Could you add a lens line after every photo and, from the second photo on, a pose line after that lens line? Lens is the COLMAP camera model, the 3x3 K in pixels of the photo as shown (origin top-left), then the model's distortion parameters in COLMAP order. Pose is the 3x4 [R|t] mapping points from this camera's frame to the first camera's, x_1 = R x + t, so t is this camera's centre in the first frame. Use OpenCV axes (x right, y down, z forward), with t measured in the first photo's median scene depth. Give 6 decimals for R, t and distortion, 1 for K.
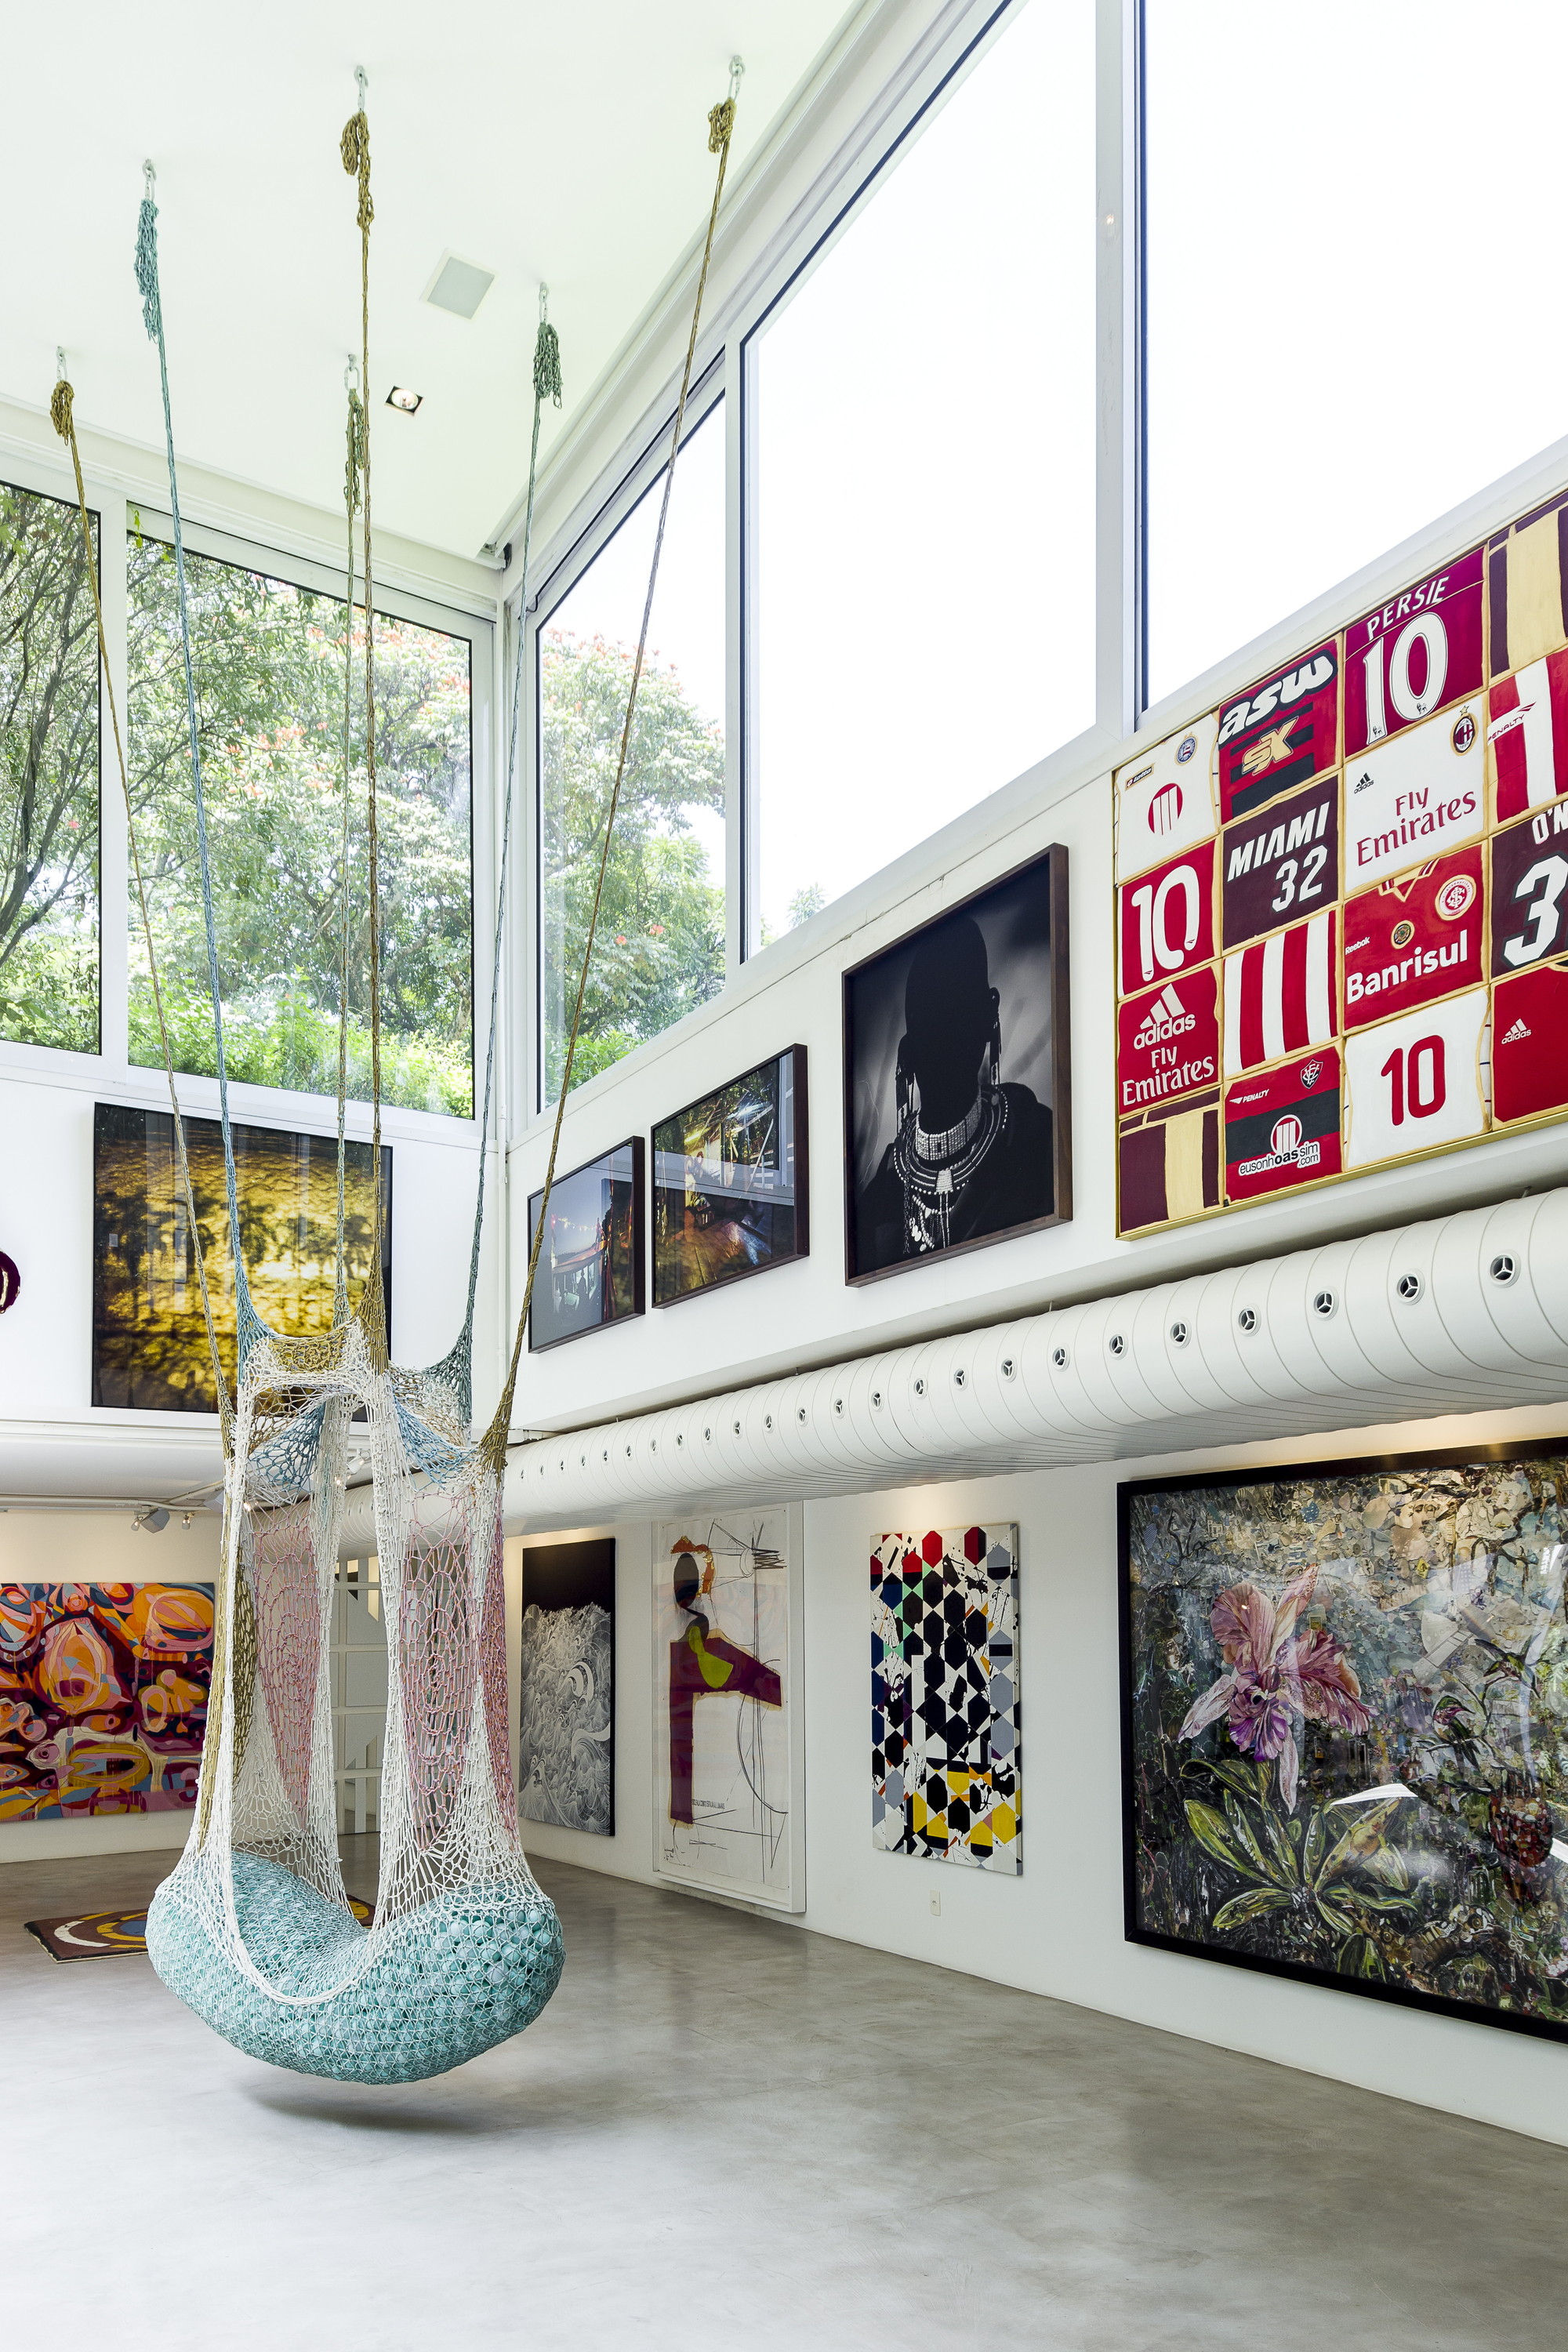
lens RADIAL K [[1666.2, 0, 766.6], [0, 1666.2, 1529.0], [0, 0, 1]] dist [0.045878, -0.022481]
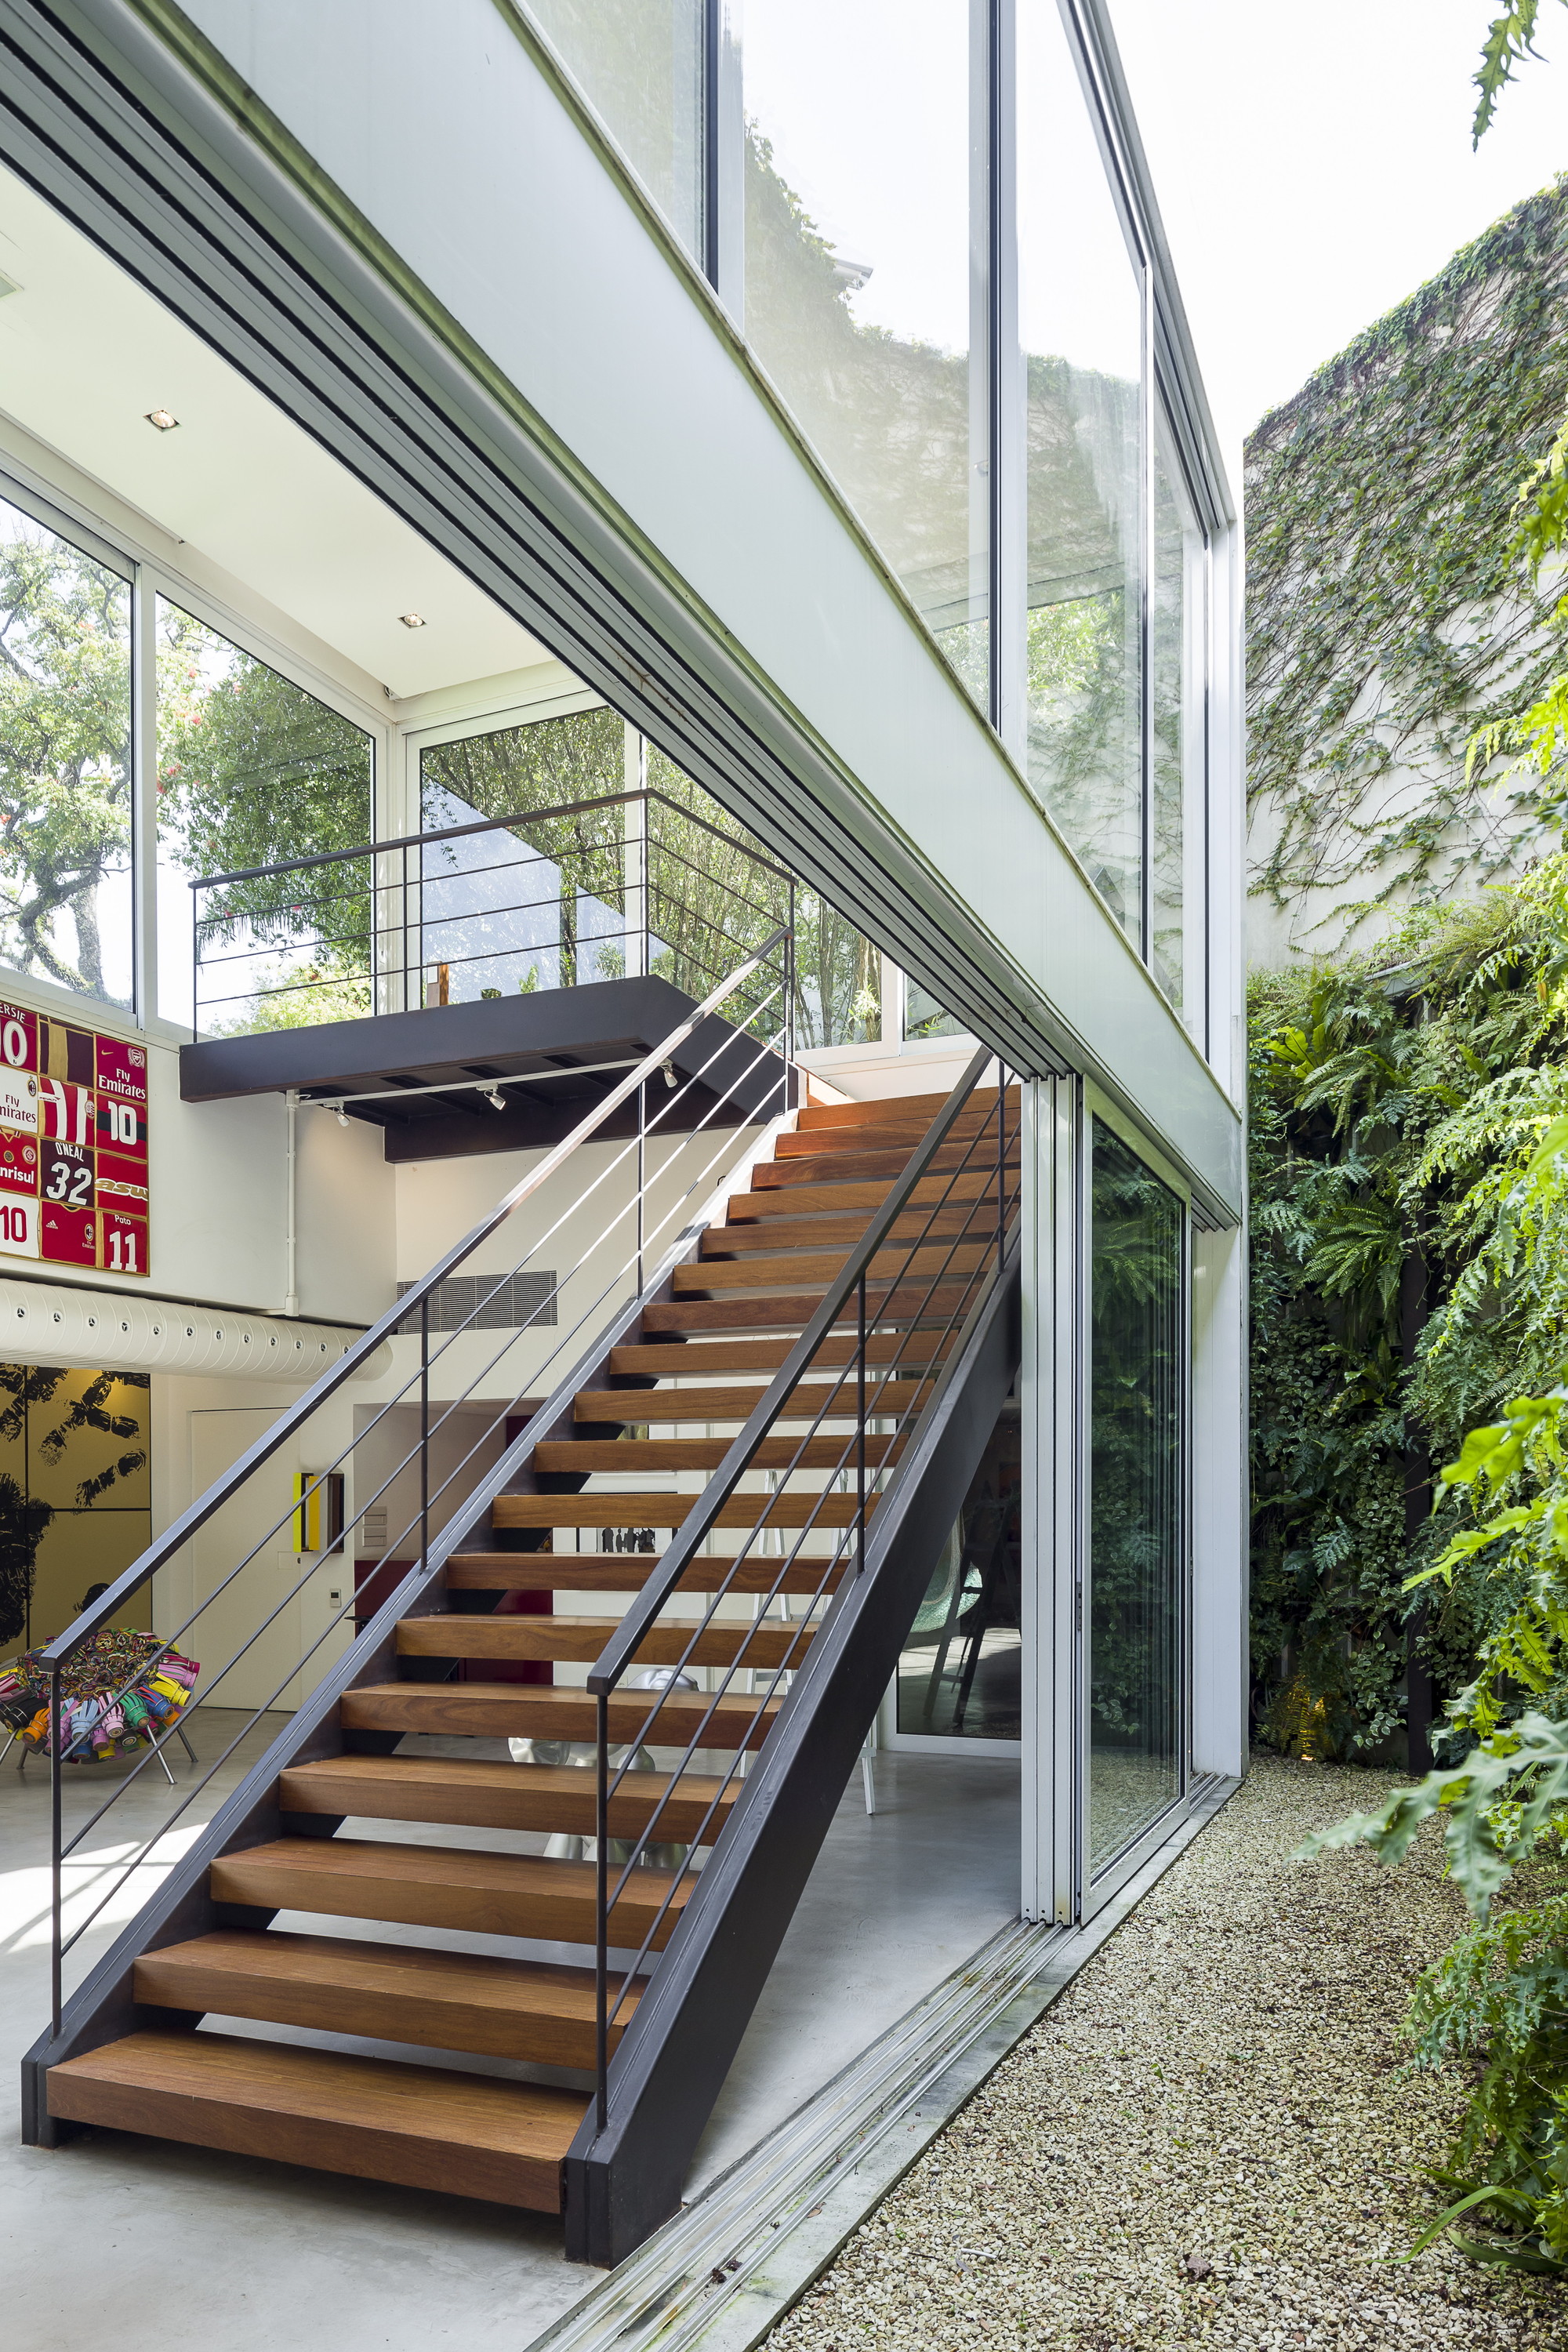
lens RADIAL K [[1610.5, 0, 805.6], [0, 1610.5, 1480.4], [0, 0, 1]] dist [0.046156, -0.036810]
pose [[-0.589914, 0.011609, 0.807383, -1.146882], [-0.038103, 0.998383, -0.042195, 0.075909], [-0.806567, -0.055655, -0.588518, 0.793959]]
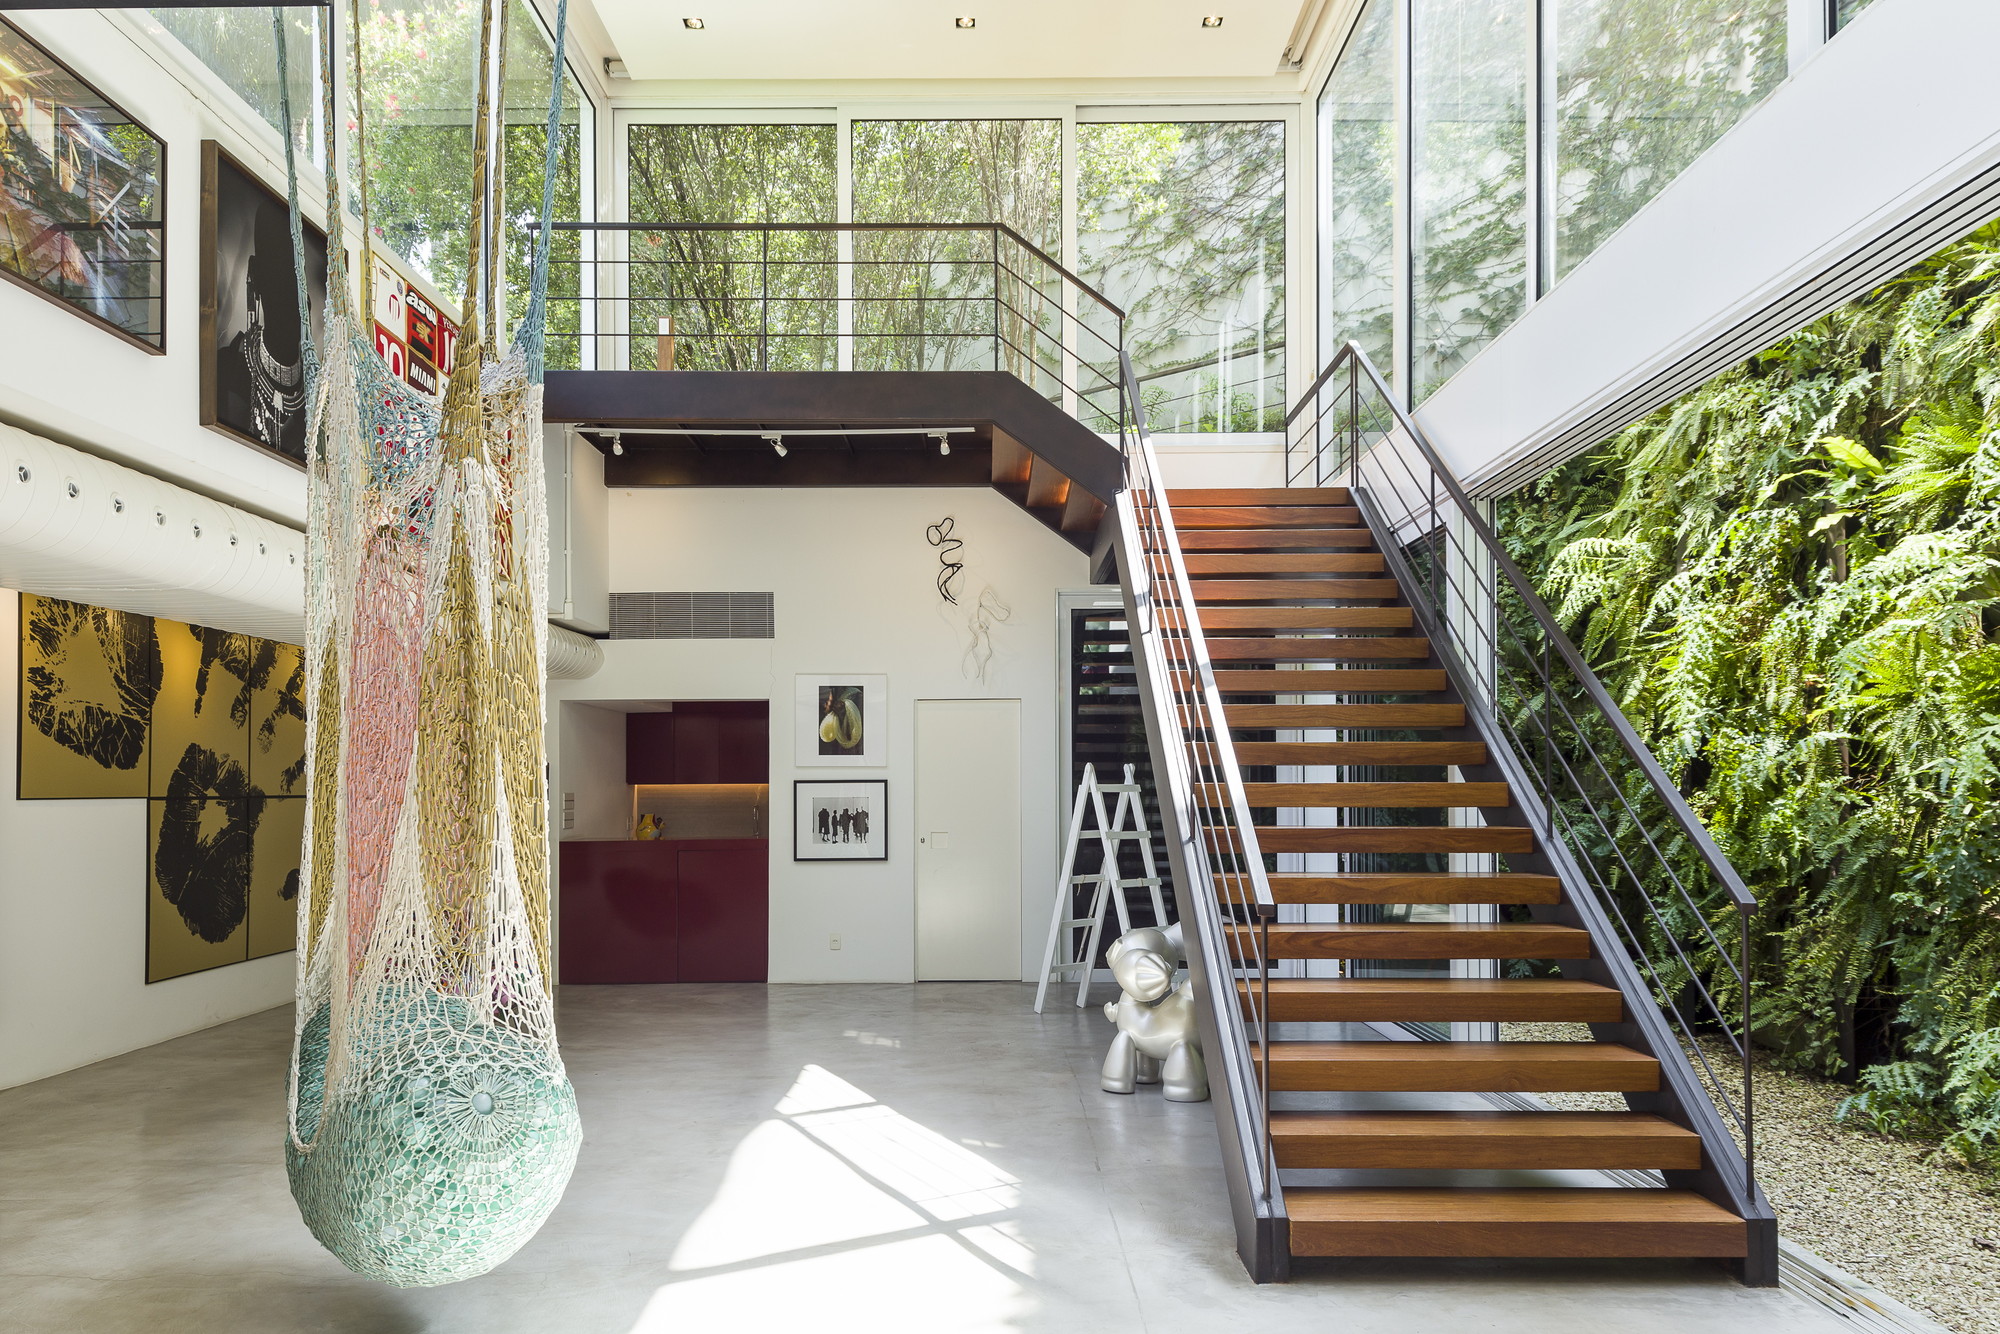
lens RADIAL K [[1369.4, 0, 985.8], [0, 1369.4, 748.8], [0, 0, 1]] dist [0.046156, -0.036810]
pose [[-0.858425, 0.016633, 0.512670, -0.732771], [-0.025203, 0.996899, -0.074544, 0.104157], [-0.512320, -0.076911, -0.855344, 1.289037]]
